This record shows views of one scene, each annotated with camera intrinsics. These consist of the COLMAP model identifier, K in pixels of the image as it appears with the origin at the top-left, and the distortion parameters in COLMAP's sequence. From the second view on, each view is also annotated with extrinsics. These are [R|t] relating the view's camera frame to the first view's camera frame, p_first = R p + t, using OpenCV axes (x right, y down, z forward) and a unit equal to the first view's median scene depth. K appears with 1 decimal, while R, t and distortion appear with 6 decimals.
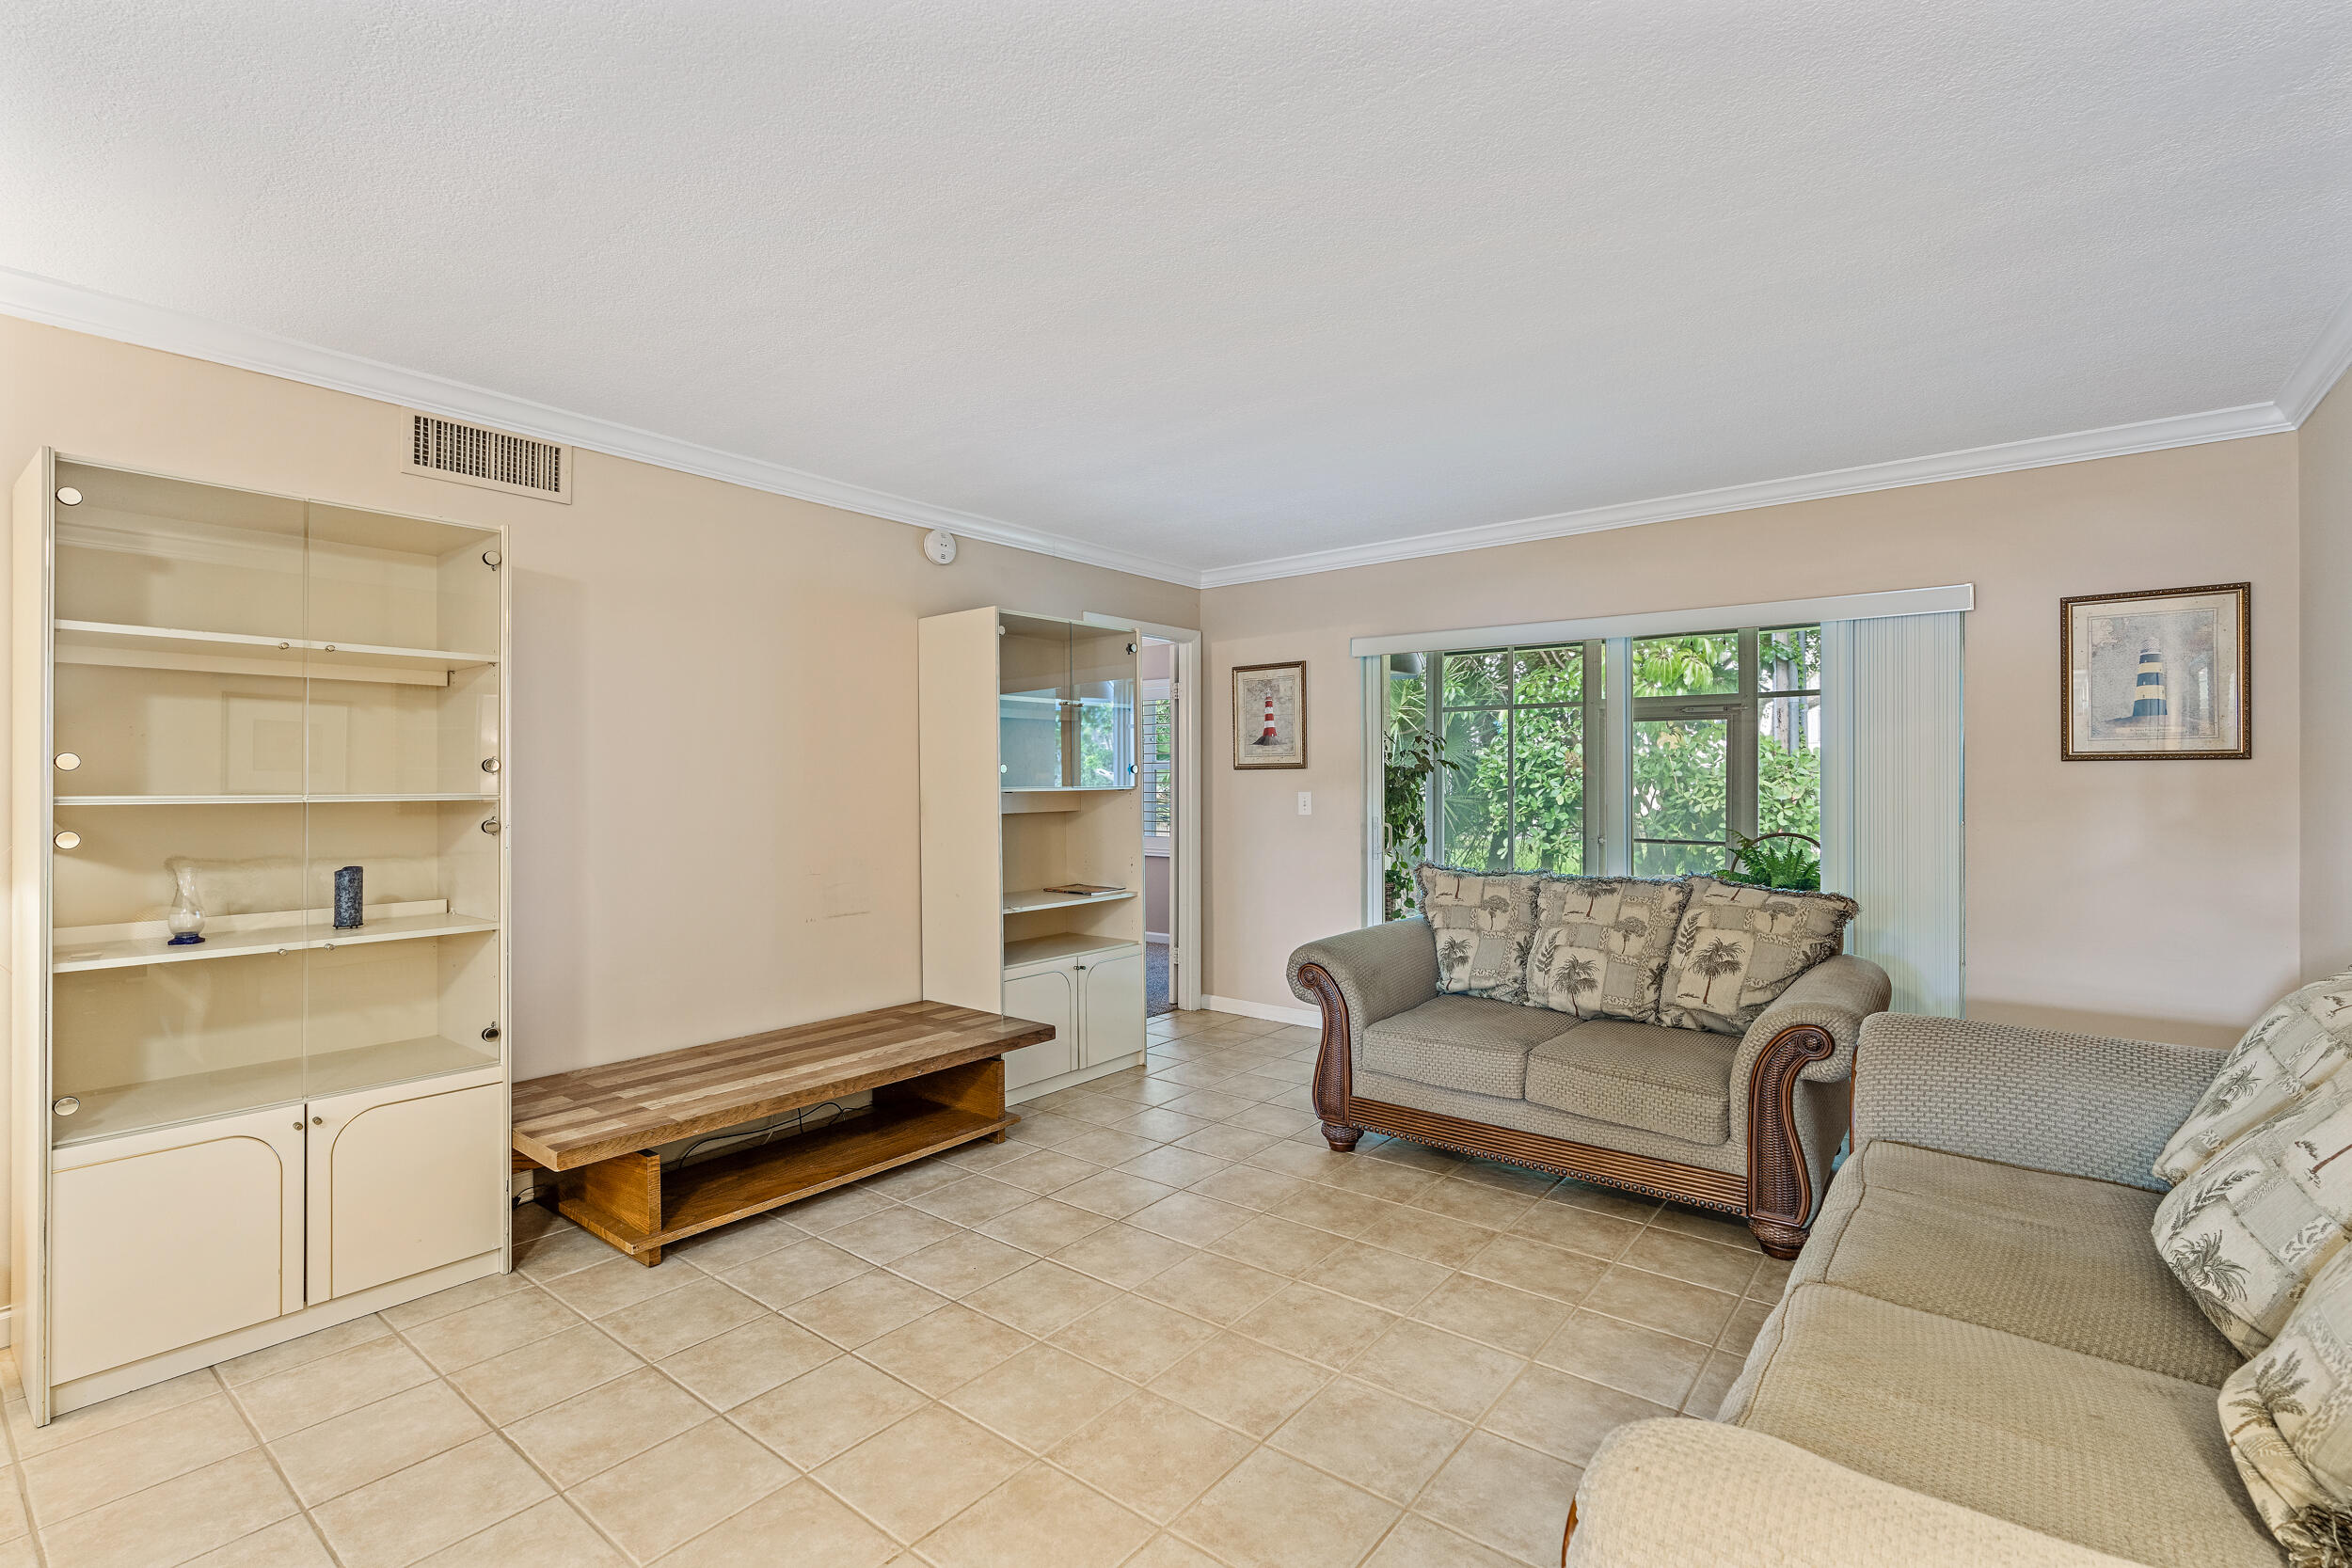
lens RADIAL K [[1078.7, 0, 1169.4], [0, 1078.7, 775.1], [0, 0, 1]] dist [-0.000447, -0.000086]
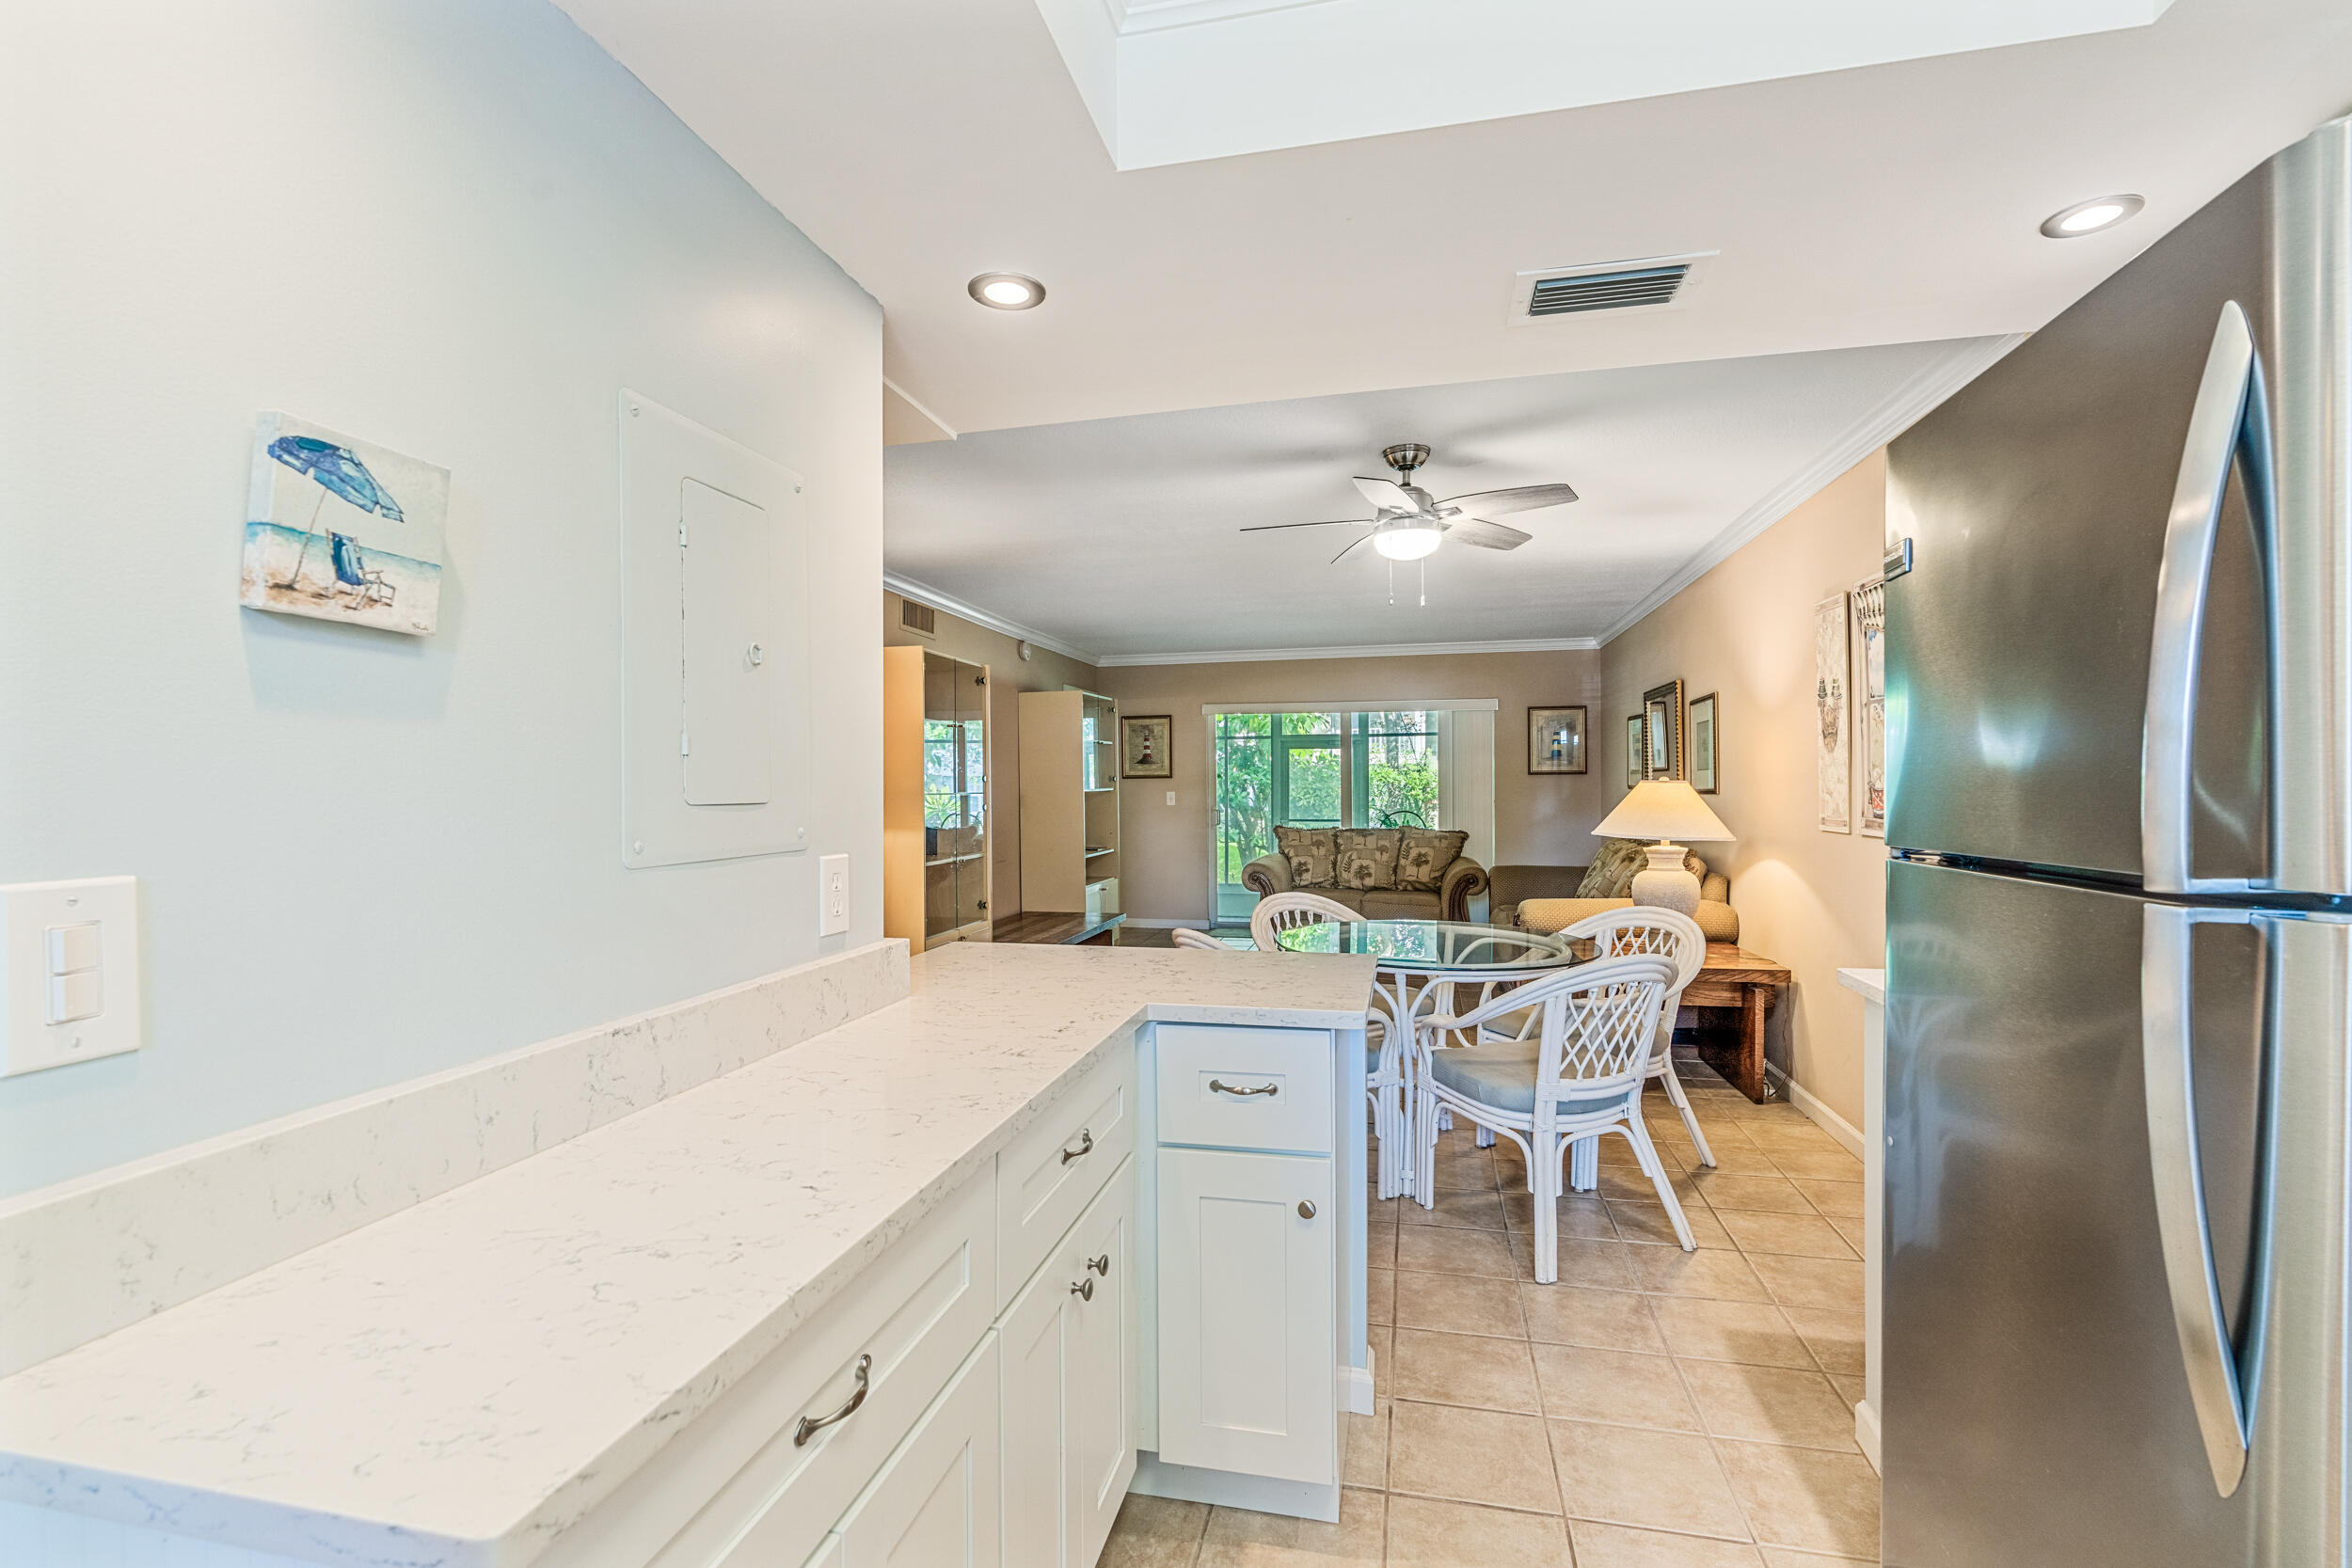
lens RADIAL K [[1078.7, 0, 1177.3], [0, 1078.7, 793.5], [0, 0, 1]] dist [-0.000447, -0.000086]
pose [[0.900892, -0.008372, 0.433962, -0.921282], [0.003179, 0.999914, 0.012690, -0.004993], [-0.434031, -0.010052, 0.900842, -0.827747]]
